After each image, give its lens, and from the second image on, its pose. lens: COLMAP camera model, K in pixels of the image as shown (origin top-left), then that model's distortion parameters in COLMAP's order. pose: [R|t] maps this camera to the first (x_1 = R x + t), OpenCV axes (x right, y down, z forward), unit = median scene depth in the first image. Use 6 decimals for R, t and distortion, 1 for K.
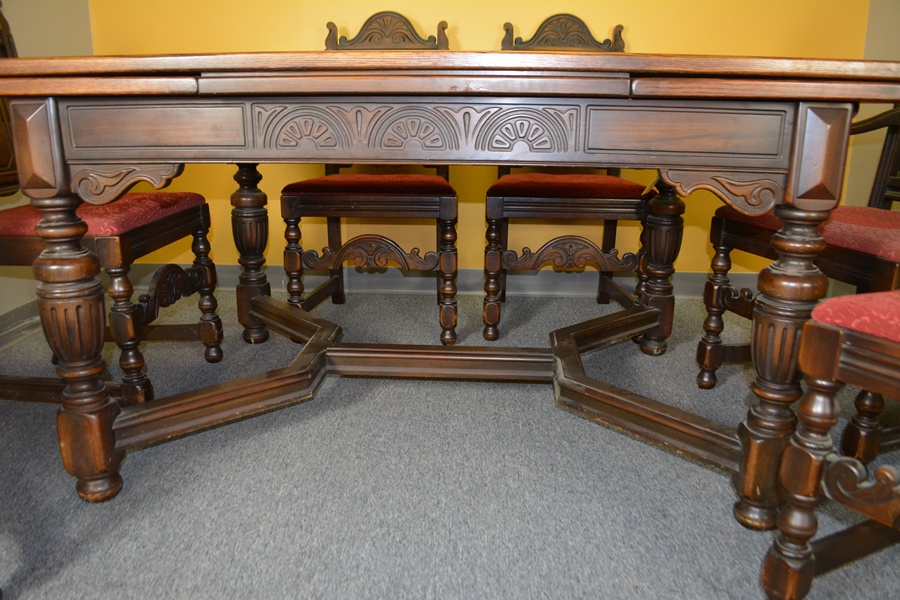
lens RADIAL K [[708.5, 0, 455.3], [0, 708.5, 316.0], [0, 0, 1]] dist [-0.083226, 0.009606]
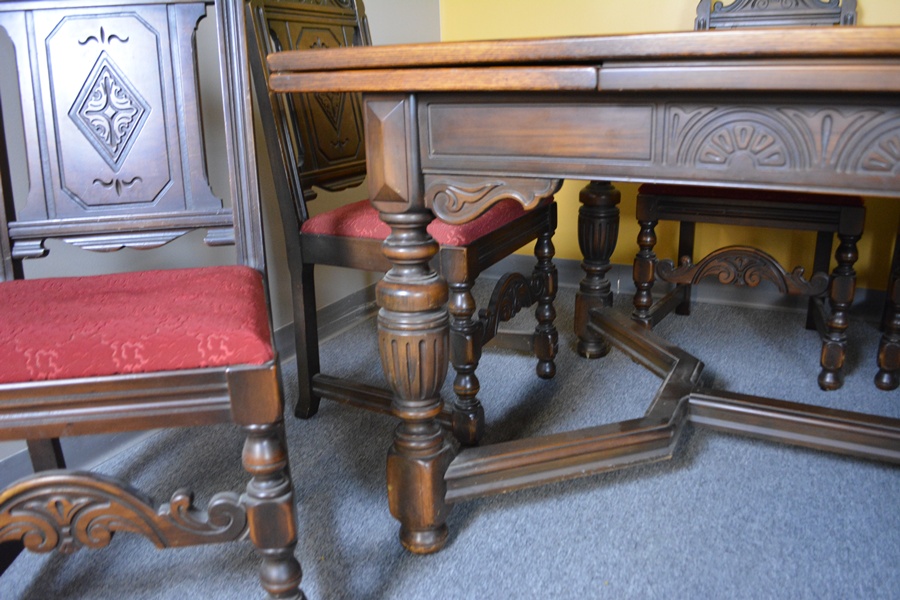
lens RADIAL K [[708.5, 0, 455.3], [0, 708.5, 316.0], [0, 0, 1]] dist [-0.083226, 0.009606]
pose [[0.909828, 0.100694, -0.402583, -0.145206], [-0.083480, 0.994694, 0.060130, -0.089749], [0.406501, -0.021100, 0.913407, 0.201905]]
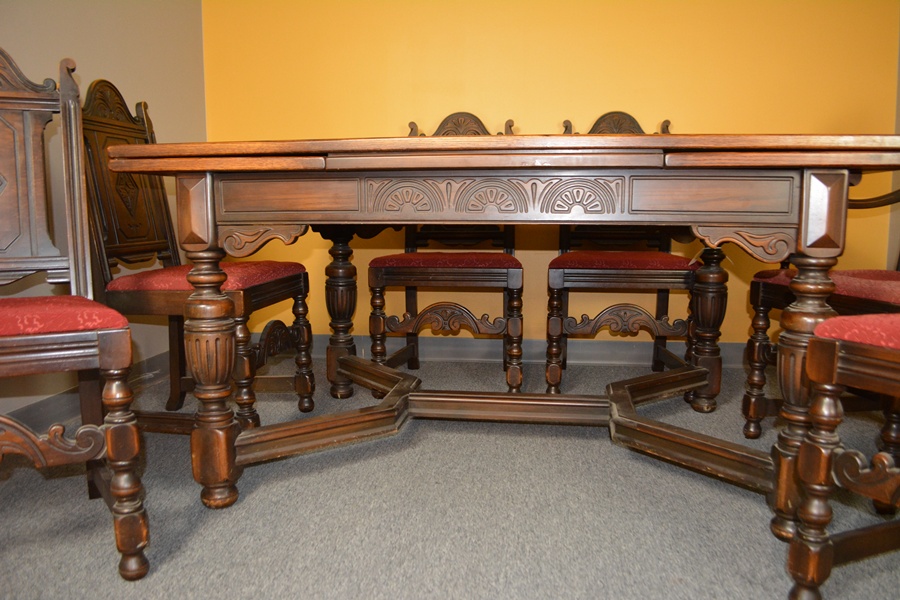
lens RADIAL K [[707.7, 0, 454.5], [0, 707.7, 314.2], [0, 0, 1]] dist [-0.083155, 0.011052]
pose [[0.996179, 0.003082, -0.087281, -0.012002], [-0.015123, 0.990368, -0.137630, 0.097502], [0.086016, 0.138424, 0.986631, -0.185717]]
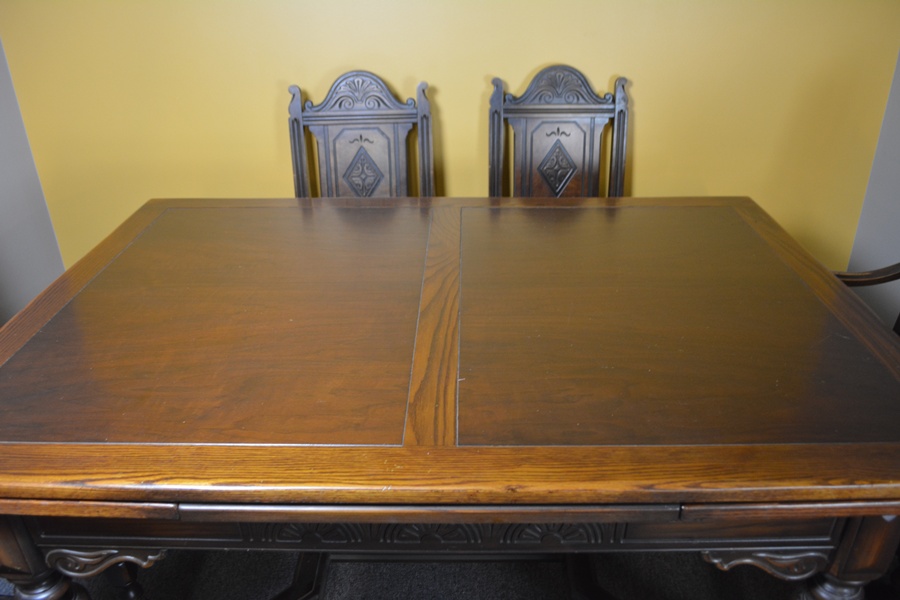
lens RADIAL K [[707.7, 0, 454.5], [0, 707.7, 314.2], [0, 0, 1]] dist [-0.083155, 0.011052]
pose [[0.998441, -0.044474, 0.033727, -0.036871], [0.036712, 0.978415, 0.203363, -0.576221], [-0.042043, -0.201808, 0.978522, 0.149703]]
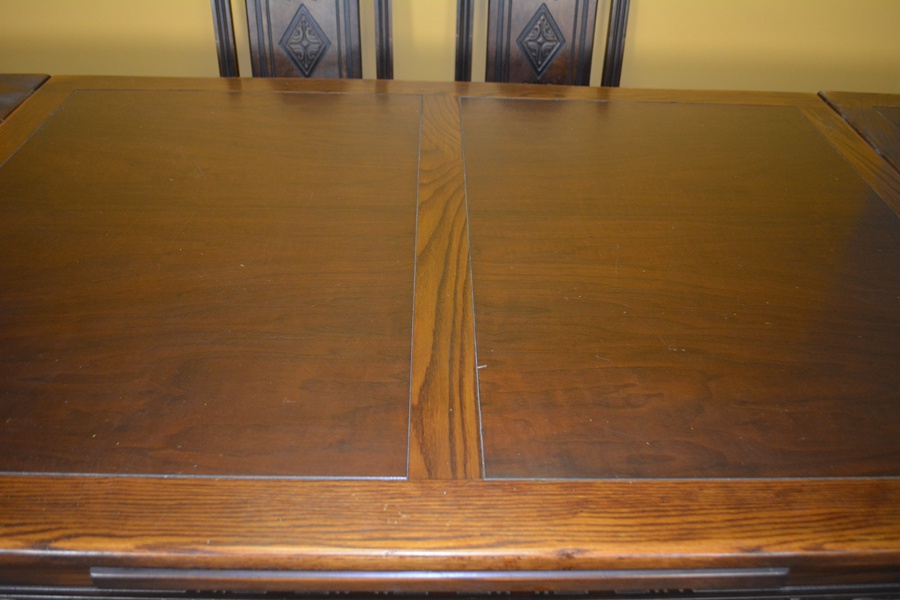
lens RADIAL K [[749.6, 0, 454.6], [0, 749.6, 315.5], [0, 0, 1]] dist [-0.076117, 0.005109]
pose [[0.996162, -0.037611, 0.079035, -0.075328], [0.005477, 0.927987, 0.372573, -0.610770], [-0.087356, -0.370711, 0.924631, 0.366894]]
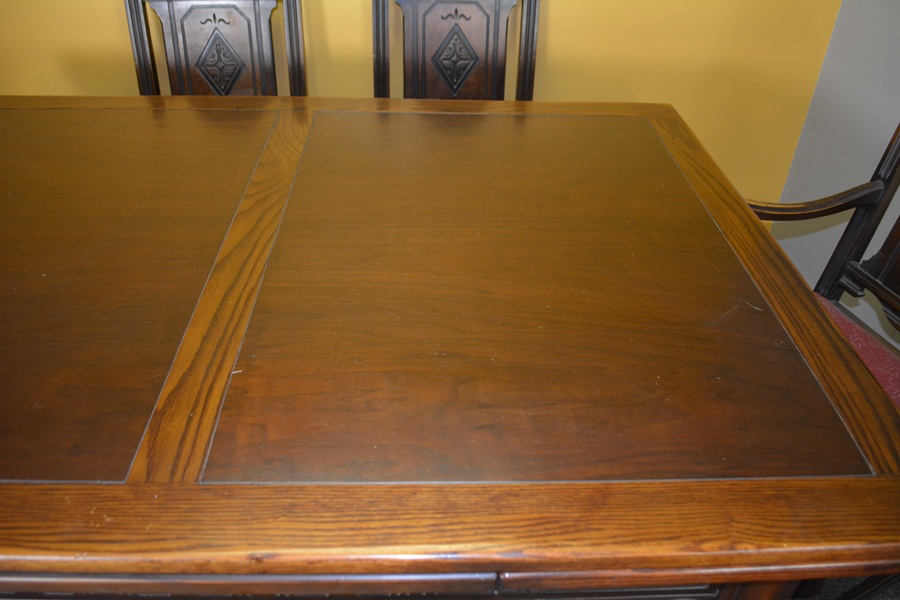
lens RADIAL K [[707.7, 0, 454.5], [0, 707.7, 314.2], [0, 0, 1]] dist [-0.083155, 0.011052]
pose [[0.994445, -0.045484, 0.094918, 0.124810], [0.008029, 0.931959, 0.362474, -0.598740], [-0.104947, -0.359699, 0.927148, 0.371741]]
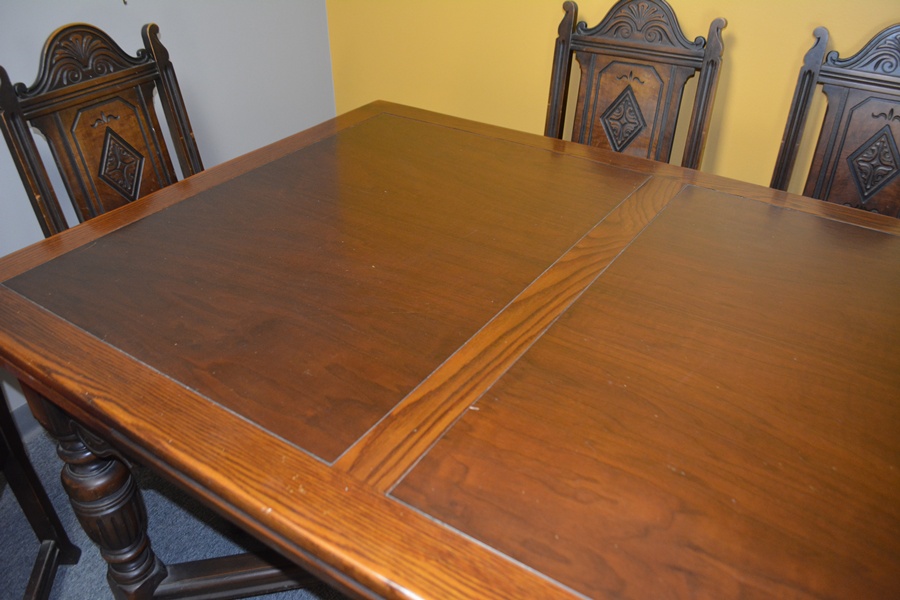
lens RADIAL K [[708.5, 0, 455.3], [0, 708.5, 316.0], [0, 0, 1]] dist [-0.083226, 0.009606]
pose [[0.869856, 0.264090, -0.416661, 0.213887], [-0.130393, 0.937681, 0.322107, -0.606453], [0.475760, -0.225857, 0.850083, 0.419811]]
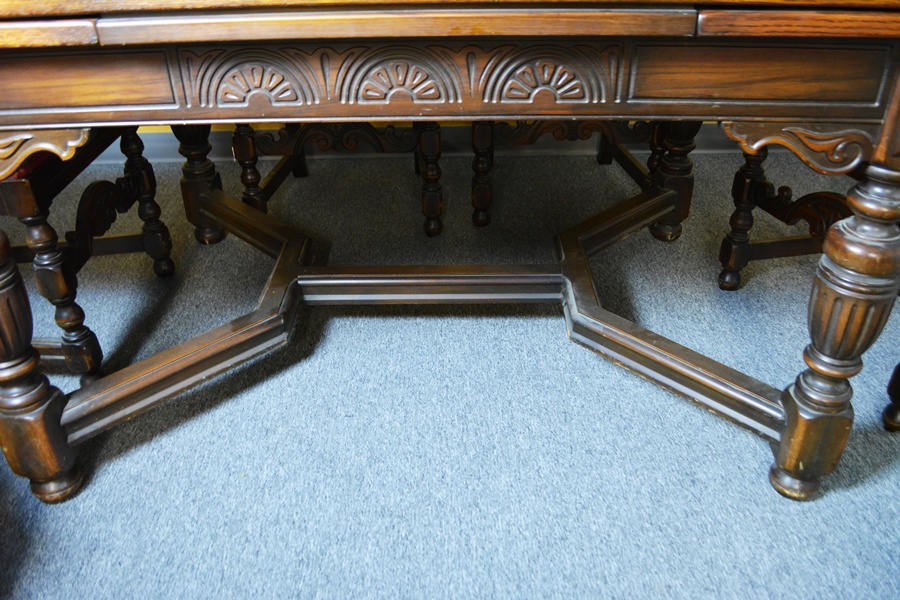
lens RADIAL K [[749.6, 0, 454.6], [0, 749.6, 315.5], [0, 0, 1]] dist [-0.076117, 0.005109]
pose [[0.998368, -0.046207, 0.033553, -0.032403], [0.035414, 0.961933, 0.270982, -0.190122], [-0.044797, -0.269351, 0.962000, 0.140731]]
